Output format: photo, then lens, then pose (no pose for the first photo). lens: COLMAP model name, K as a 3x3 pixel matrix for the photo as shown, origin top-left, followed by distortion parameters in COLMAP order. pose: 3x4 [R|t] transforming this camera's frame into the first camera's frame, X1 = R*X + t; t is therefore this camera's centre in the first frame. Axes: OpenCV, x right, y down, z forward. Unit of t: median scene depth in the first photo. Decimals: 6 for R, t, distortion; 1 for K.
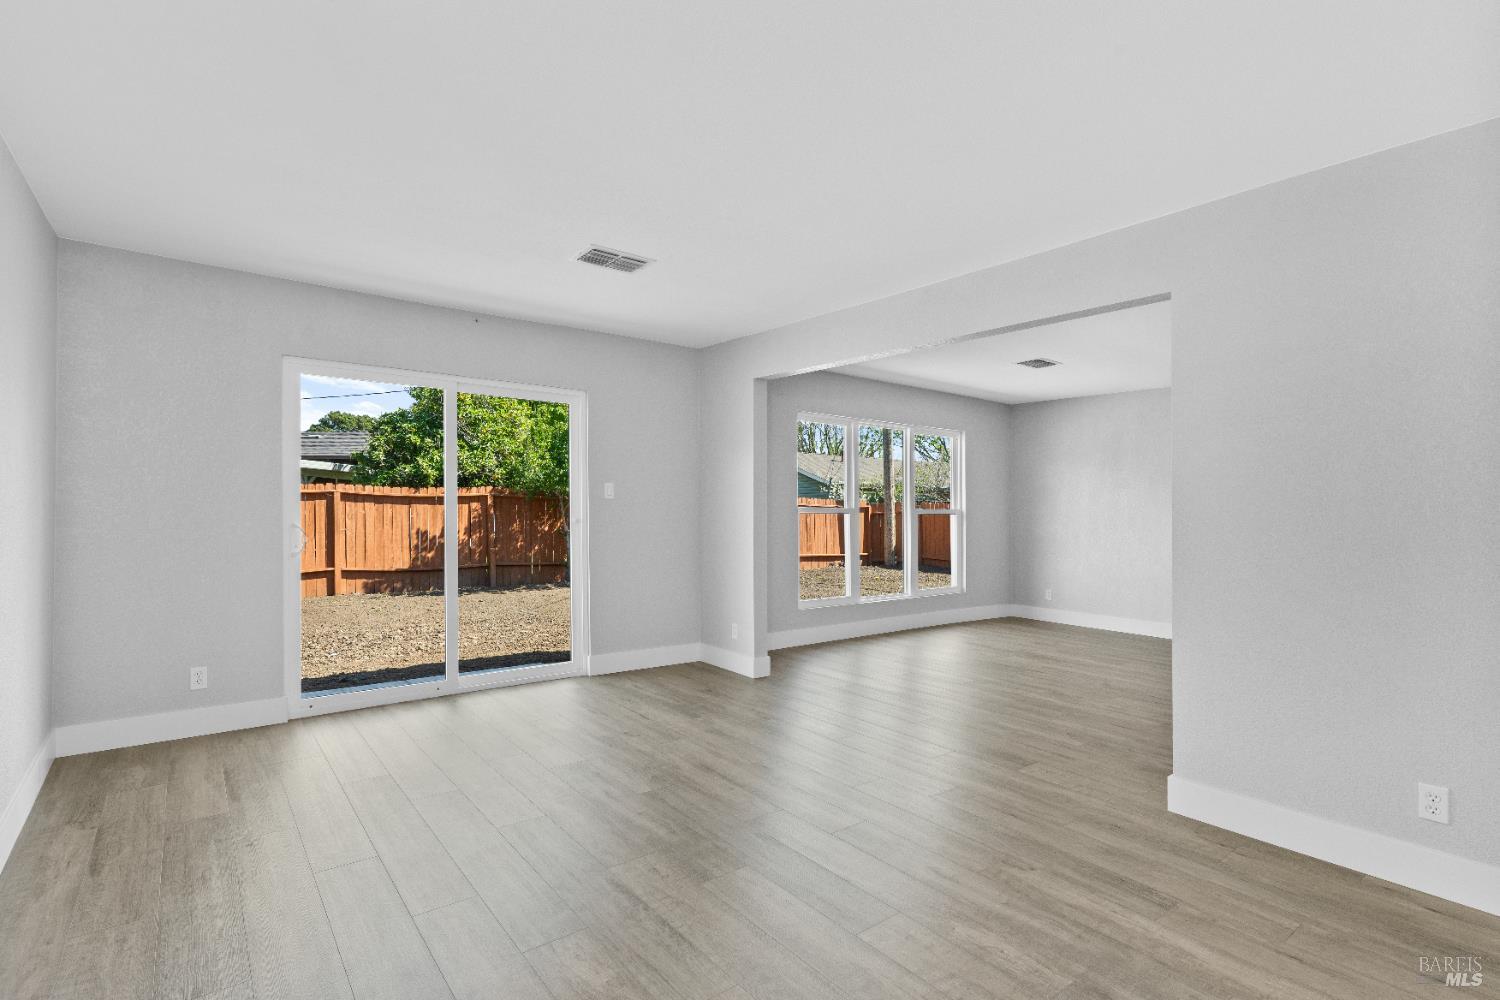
lens RADIAL K [[710.6, 0, 730.3], [0, 710.6, 511.9], [0, 0, 1]] dist [0.004855, -0.001703]
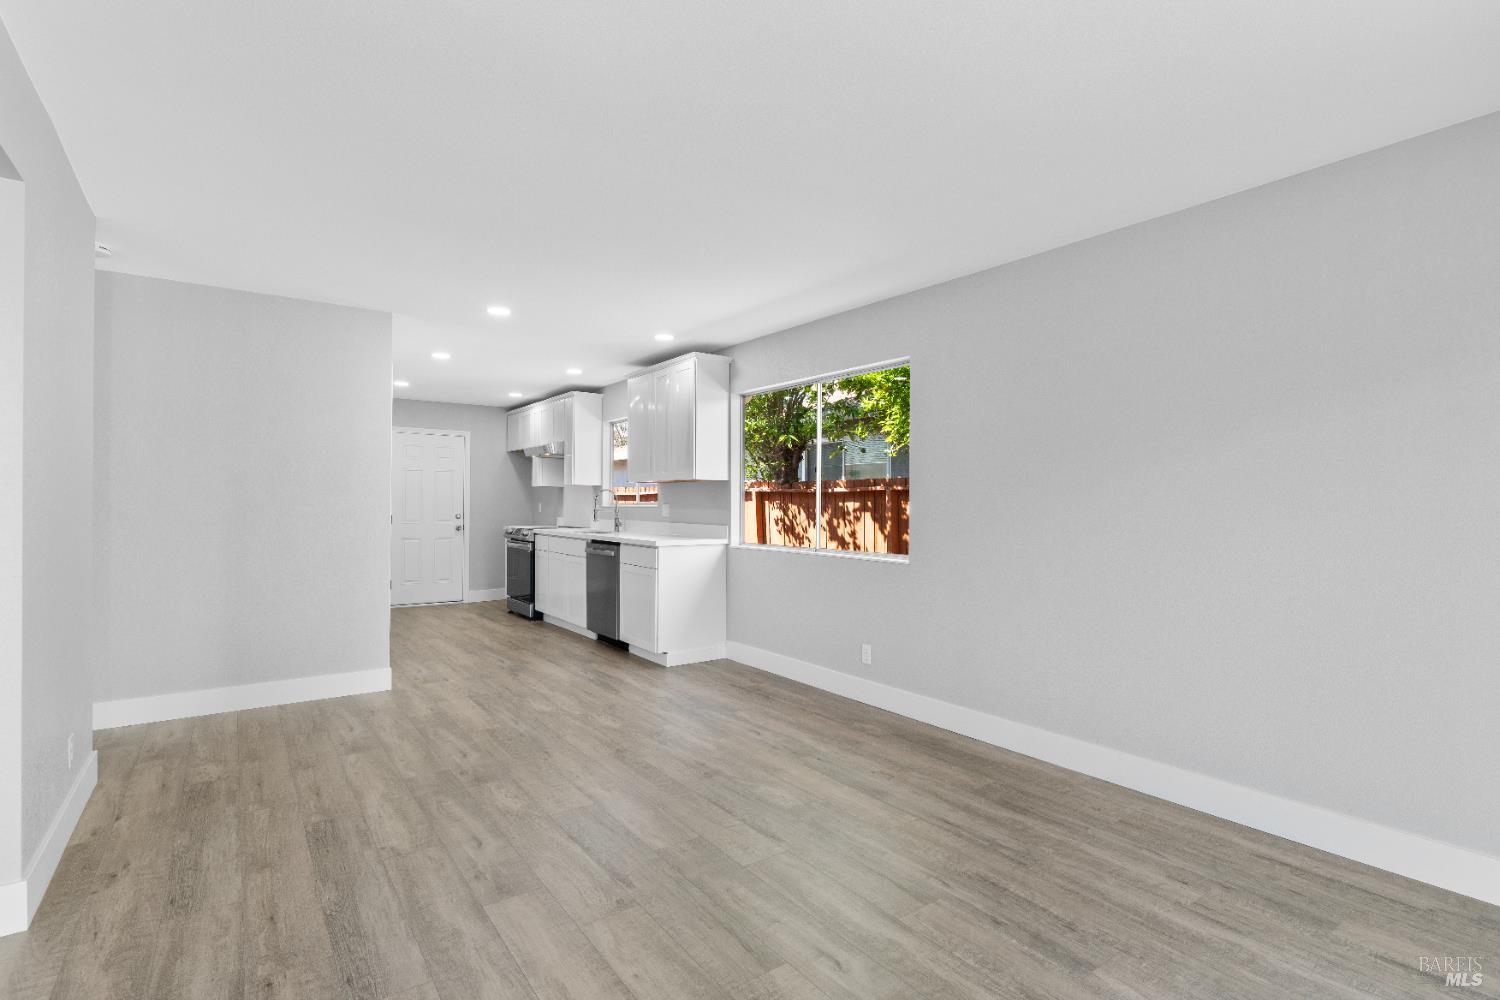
lens RADIAL K [[710.6, 0, 739.4], [0, 710.6, 504.5], [0, 0, 1]] dist [0.004855, -0.001703]
pose [[-0.999412, -0.018092, 0.029117, -0.037917], [-0.017830, 0.999798, 0.009238, -0.007012], [-0.029279, 0.008714, -0.999533, 0.633973]]
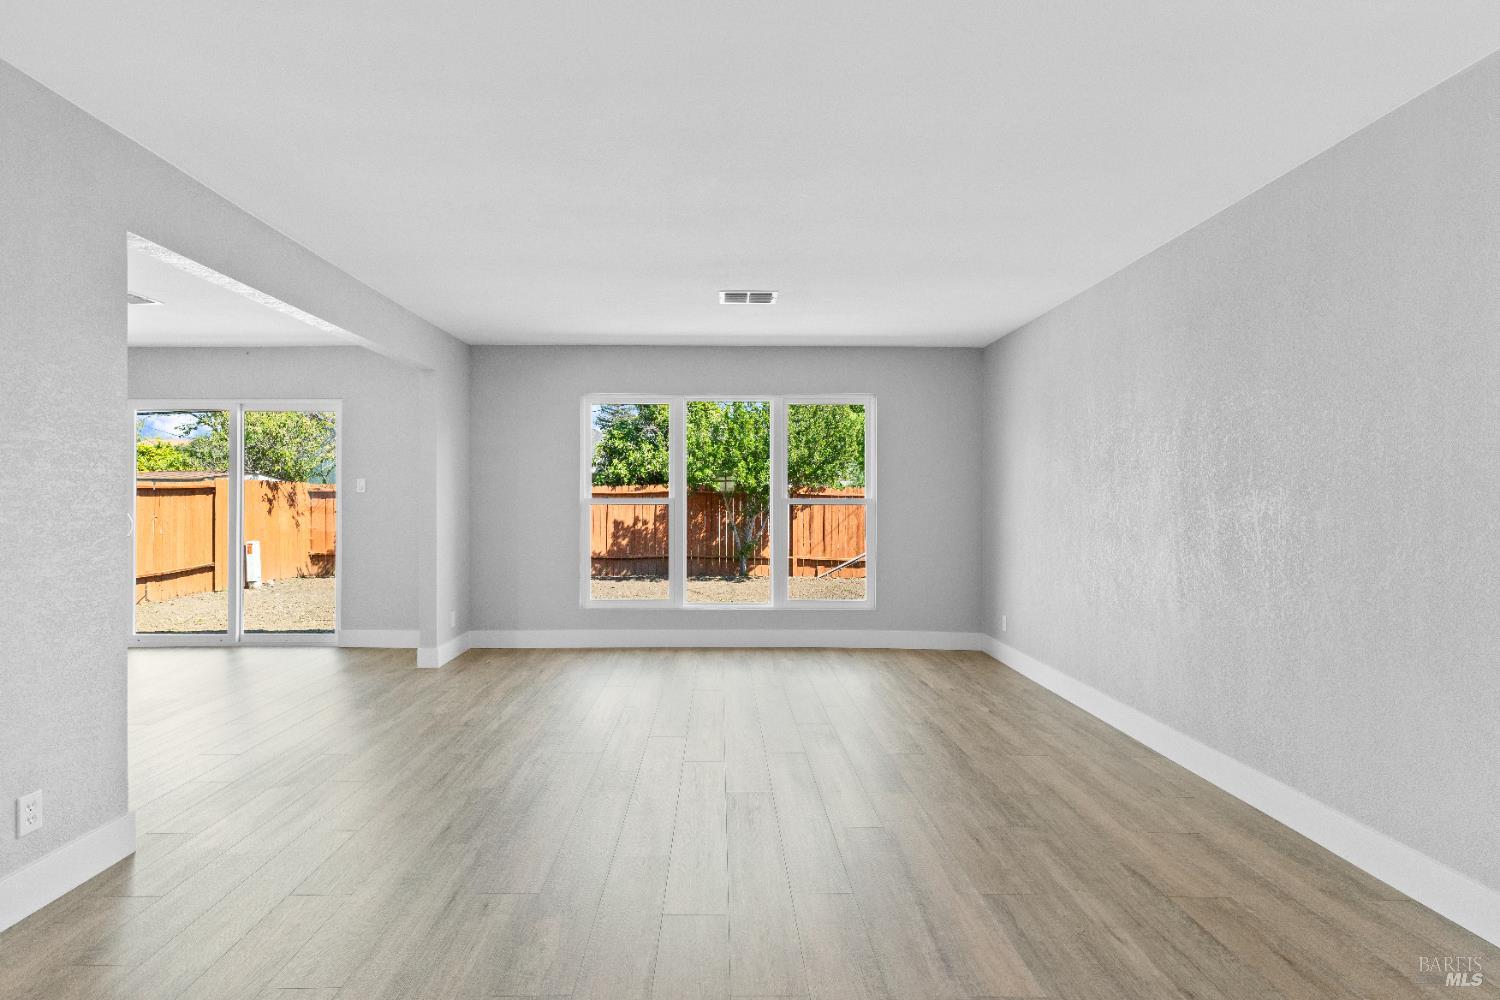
lens RADIAL K [[710.6, 0, 721.3], [0, 710.6, 541.6], [0, 0, 1]] dist [0.004855, -0.001703]
pose [[0.796698, 0.025205, -0.603851, 0.653825], [0.004657, 0.998844, 0.047836, 0.003492], [0.604359, -0.040923, 0.795660, 0.299685]]
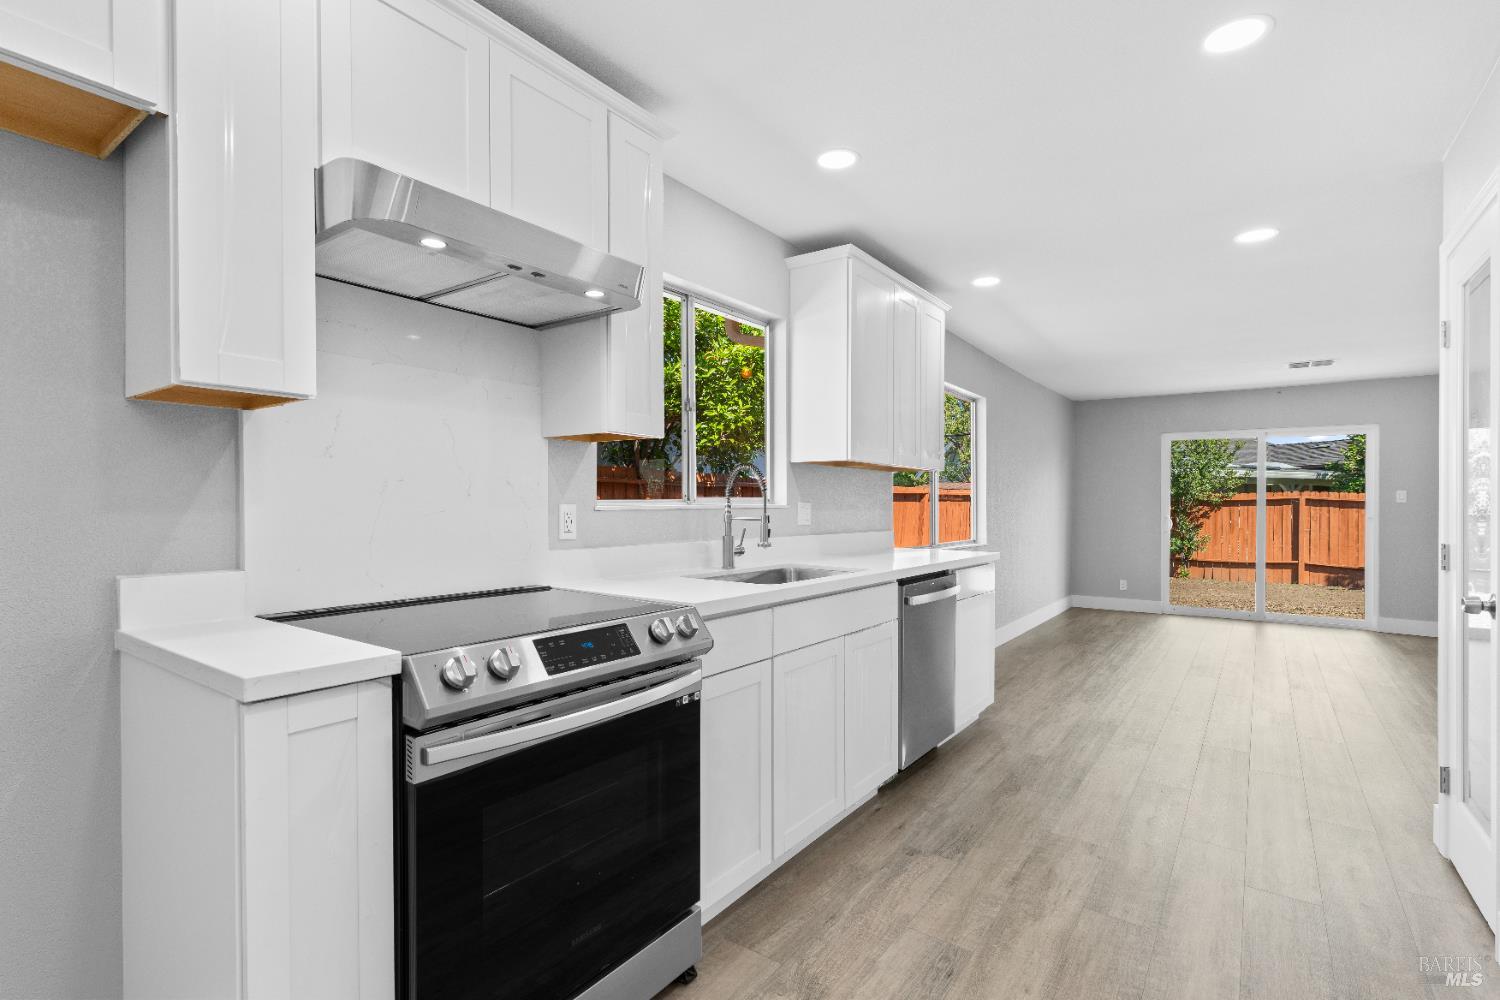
lens RADIAL K [[710.6, 0, 749.2], [0, 710.6, 501.3], [0, 0, 1]] dist [0.004855, -0.001703]
pose [[0.289321, -0.008997, -0.957190, 0.500780], [-0.013170, 0.999824, -0.013379, 0.008477], [0.957142, 0.016477, 0.289151, -0.365711]]
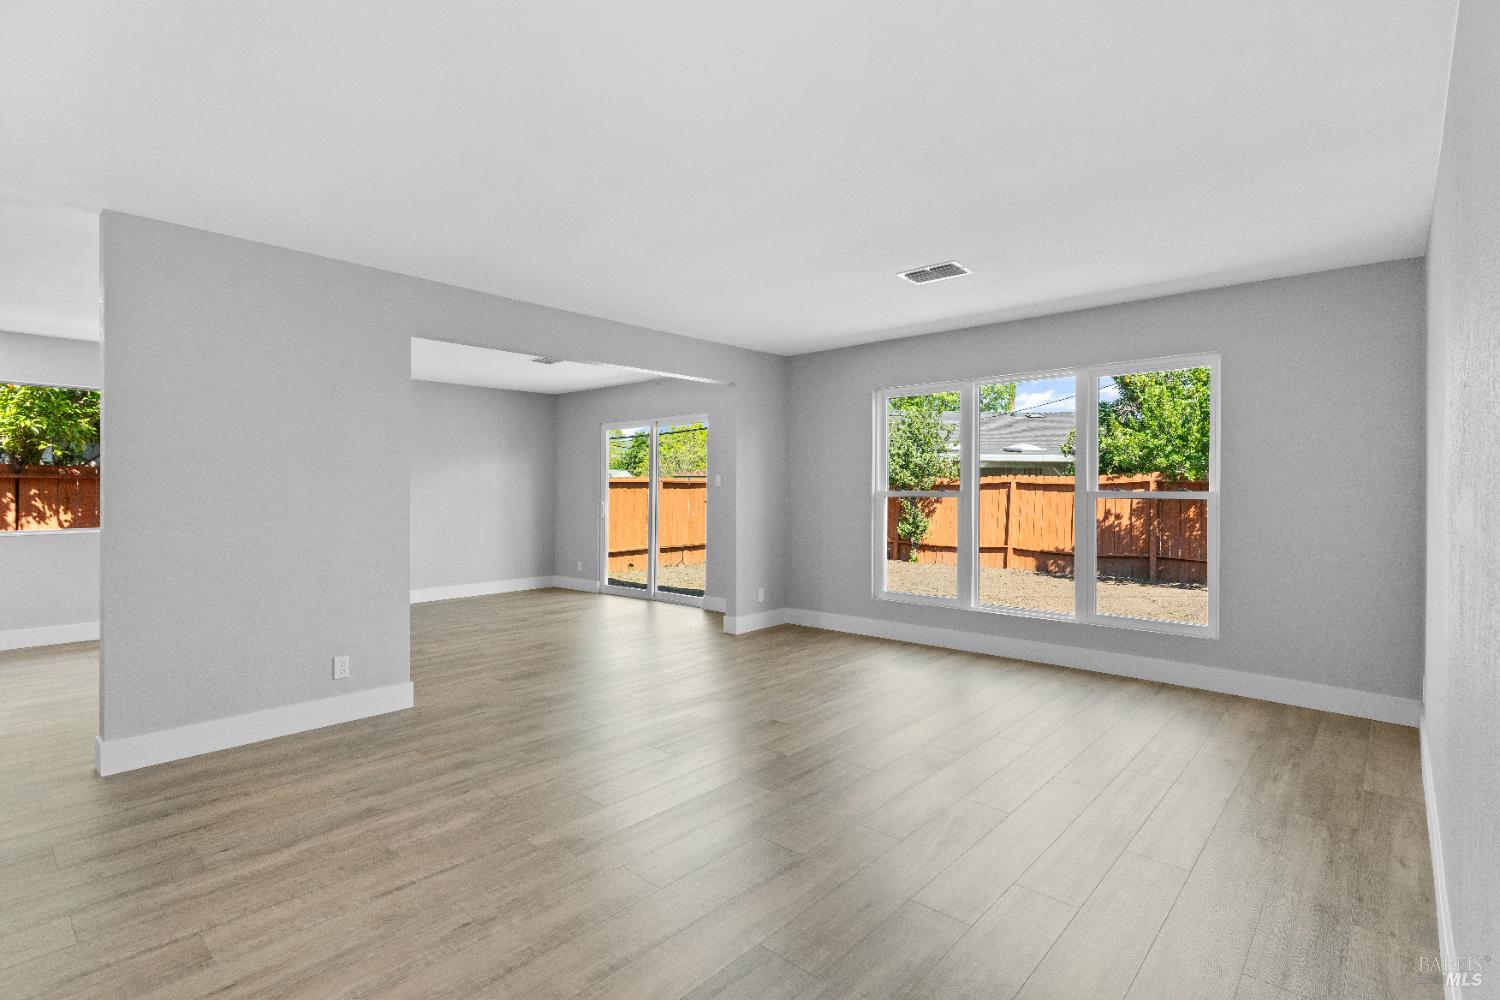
lens RADIAL K [[710.6, 0, 752.5], [0, 710.6, 502.0], [0, 0, 1]] dist [0.004855, -0.001703]
pose [[0.187917, 0.005108, -0.982172, 0.812698], [-0.004080, 0.999982, 0.004420, 0.003487], [0.982176, 0.003177, 0.187935, 0.537171]]
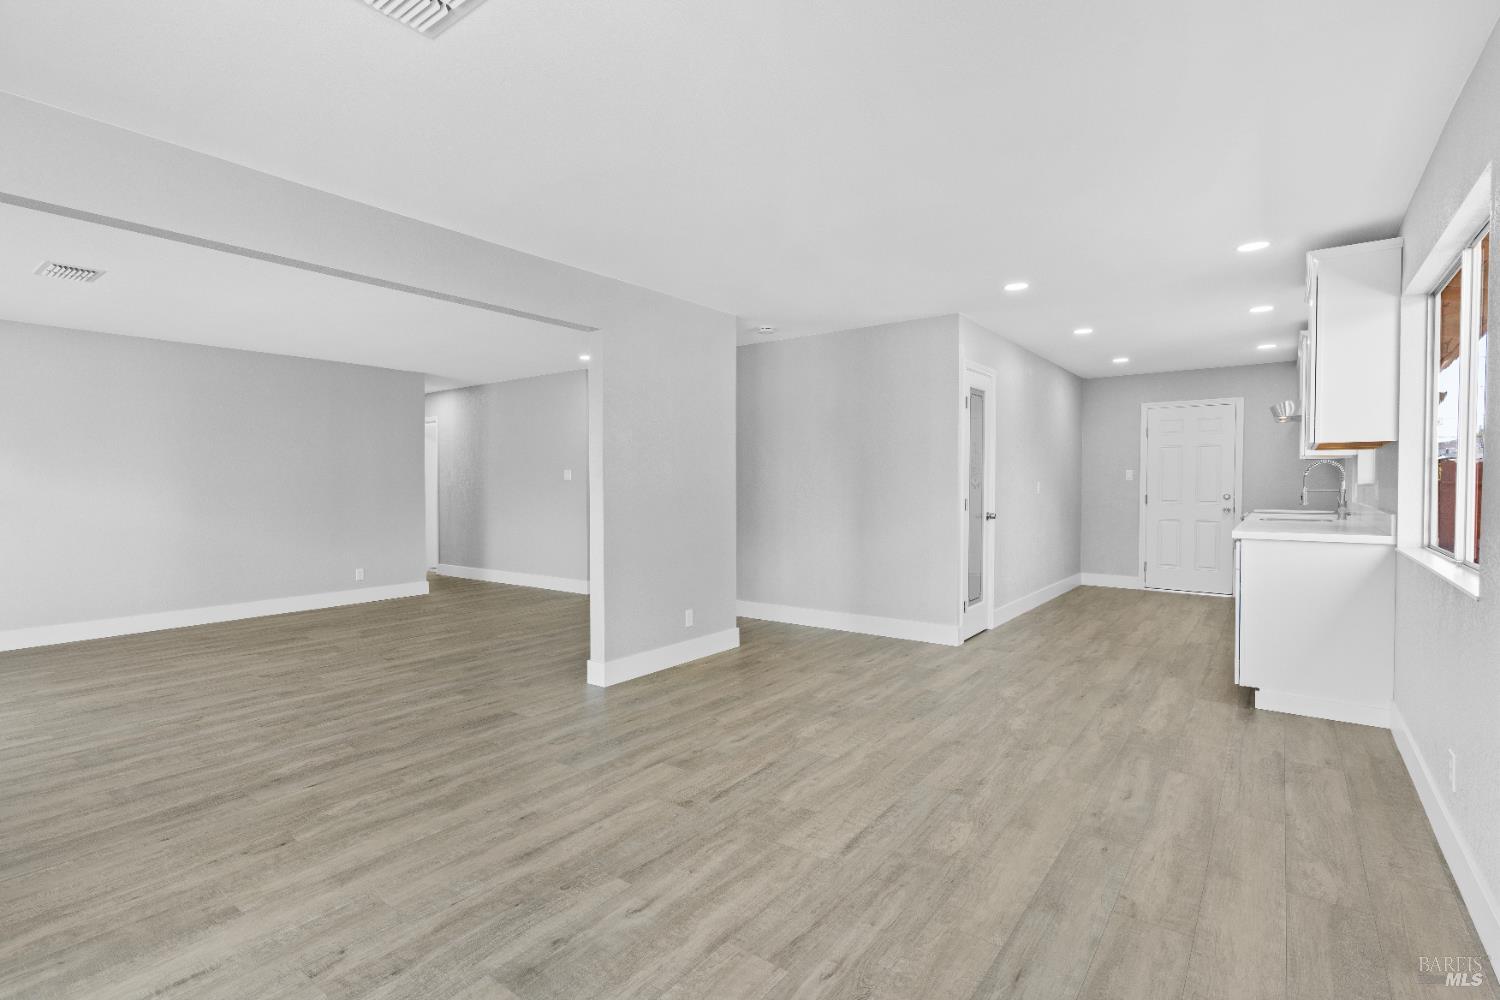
lens RADIAL K [[710.6, 0, 750.2], [0, 710.6, 510.1], [0, 0, 1]] dist [0.004855, -0.001703]
pose [[-0.272557, -0.048252, 0.960929, -0.323444], [0.006353, 0.998630, 0.051947, -0.006983], [-0.962119, 0.020264, -0.271877, 0.416461]]
